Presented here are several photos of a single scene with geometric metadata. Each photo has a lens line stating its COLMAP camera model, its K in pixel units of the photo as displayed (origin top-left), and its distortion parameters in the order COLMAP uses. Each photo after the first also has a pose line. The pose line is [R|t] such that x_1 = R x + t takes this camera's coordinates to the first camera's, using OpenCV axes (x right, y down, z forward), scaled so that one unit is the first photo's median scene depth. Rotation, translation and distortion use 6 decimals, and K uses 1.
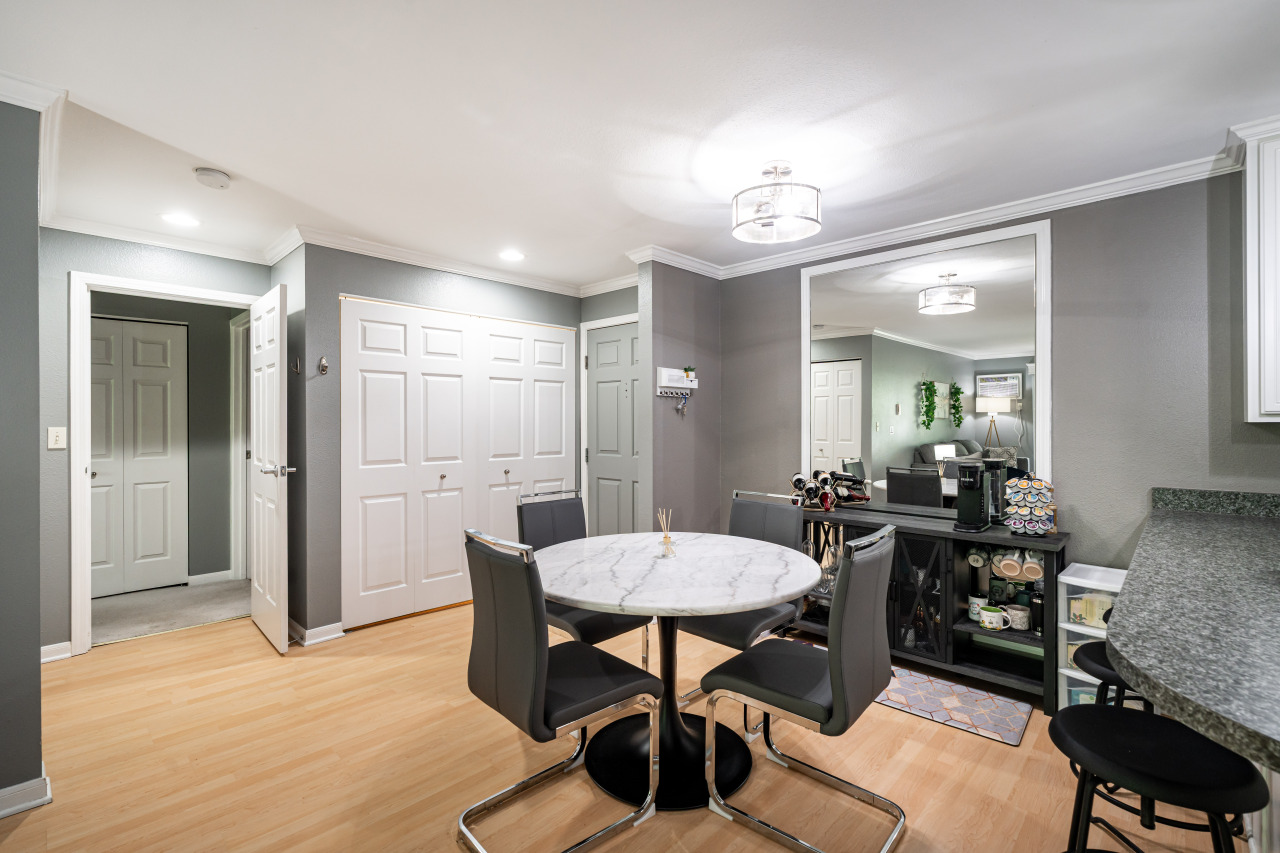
lens RADIAL K [[571.6, 0, 637.5], [0, 571.6, 424.6], [0, 0, 1]] dist [-0.007808, -0.000577]
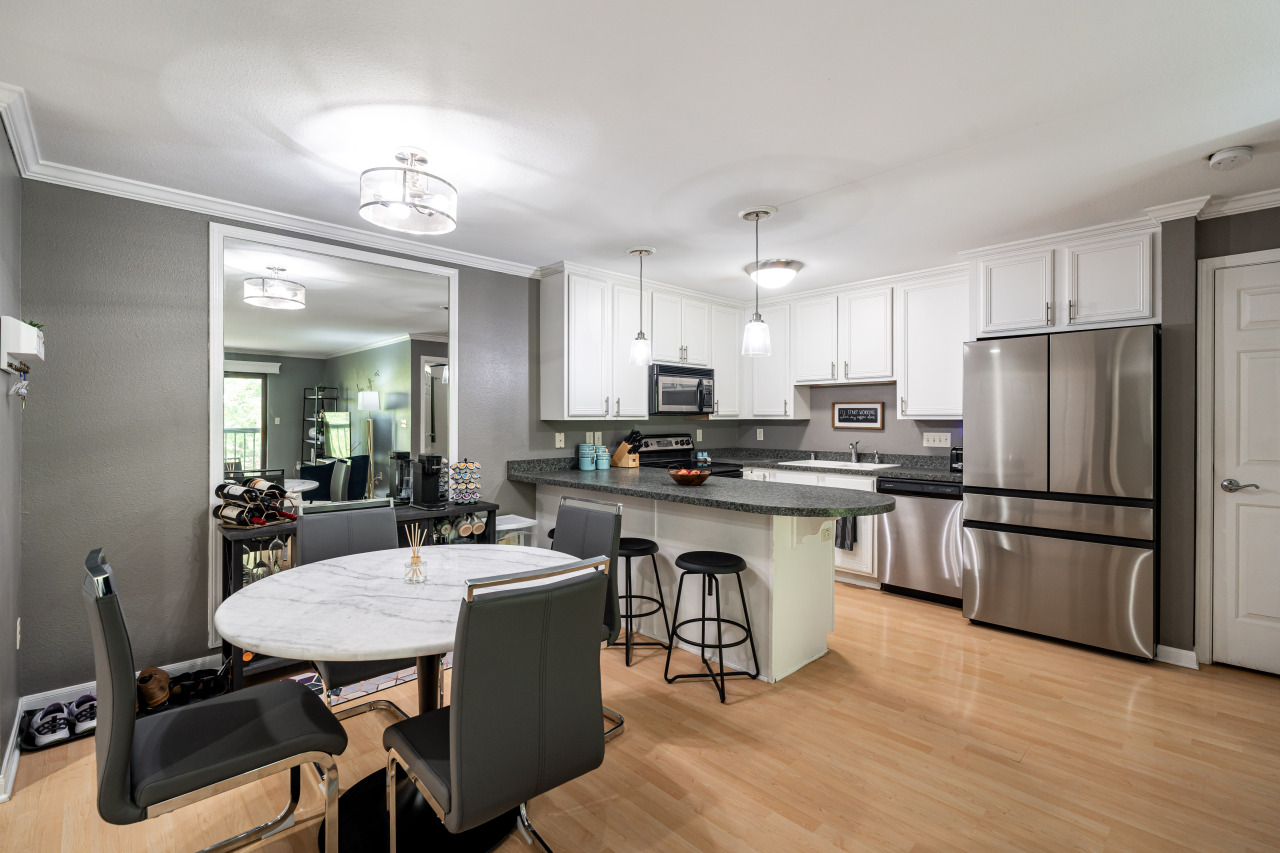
lens RADIAL K [[571.6, 0, 639.5], [0, 571.6, 422.0], [0, 0, 1]] dist [-0.007808, -0.000577]
pose [[0.044776, -0.003599, 0.998991, -0.610022], [0.001292, 0.999993, 0.003545, -0.003039], [-0.998996, 0.001132, 0.044780, 0.504732]]
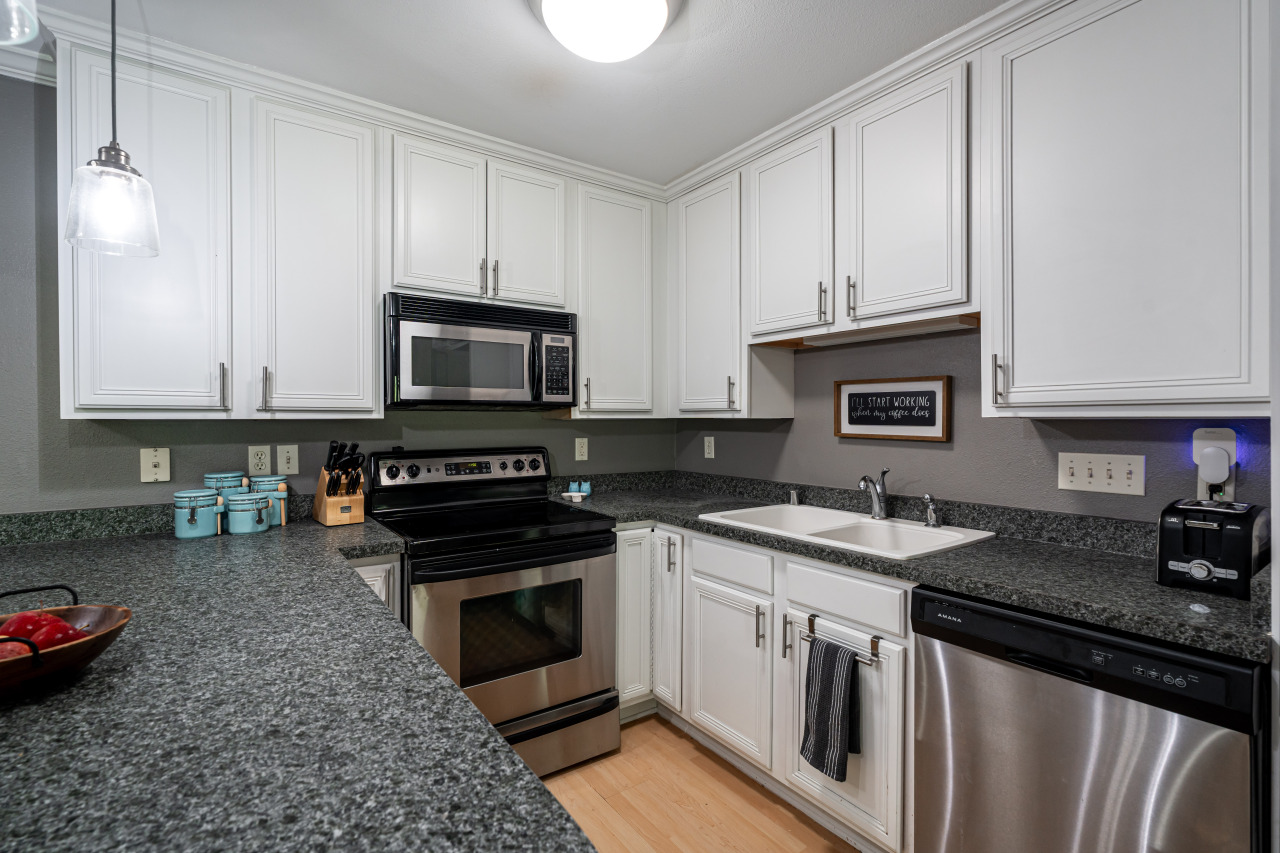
lens RADIAL K [[571.6, 0, 640.4], [0, 571.6, 421.9], [0, 0, 1]] dist [-0.007808, -0.000577]
pose [[0.185167, -0.002238, 0.982705, 0.376707], [0.000991, 0.999997, 0.002090, -0.000578], [-0.982707, 0.000587, 0.185168, 0.092937]]
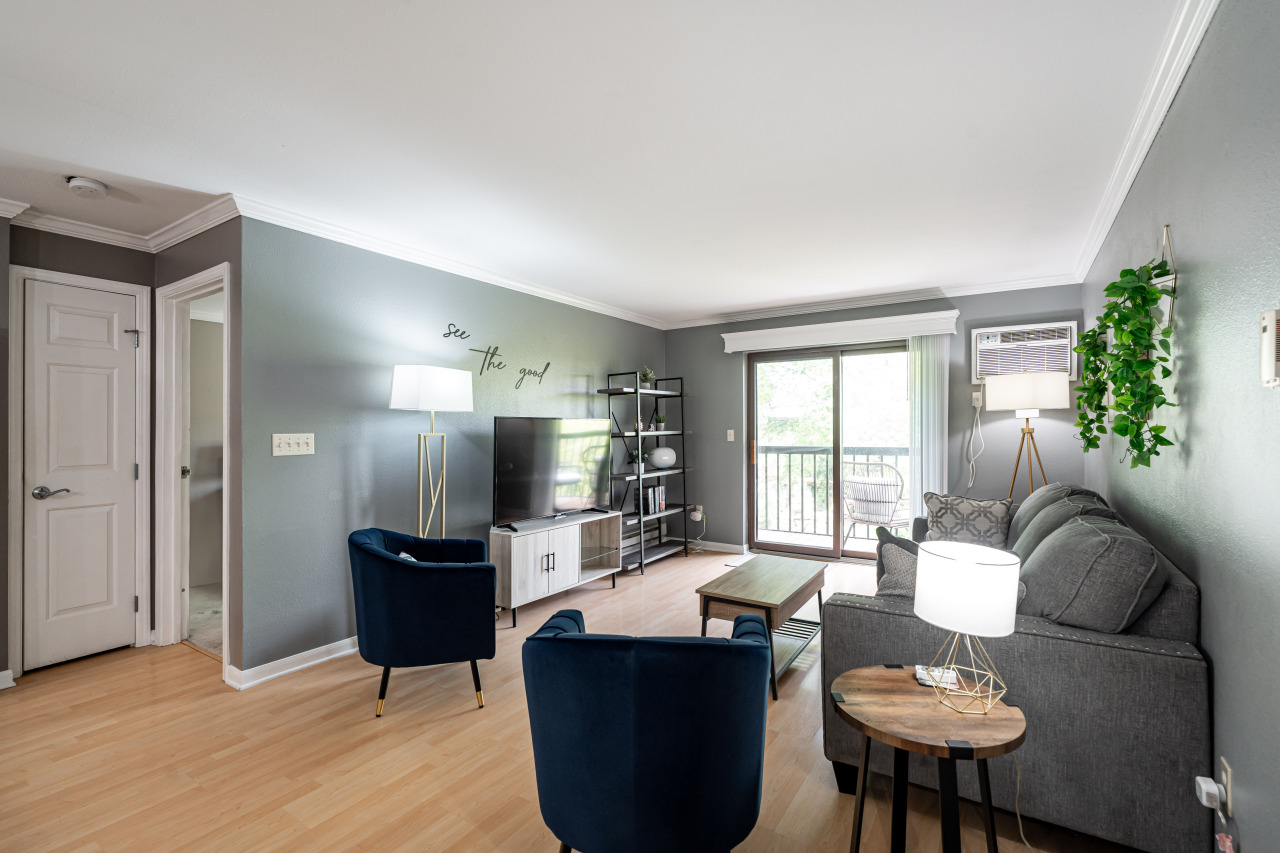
lens RADIAL K [[571.6, 0, 645.2], [0, 571.6, 424.4], [0, 0, 1]] dist [-0.007808, -0.000577]
pose [[-0.981234, 0.001400, -0.192816, -0.426109], [0.002628, 0.999978, -0.006113, -0.000585], [0.192803, -0.006505, -0.981216, 0.749193]]
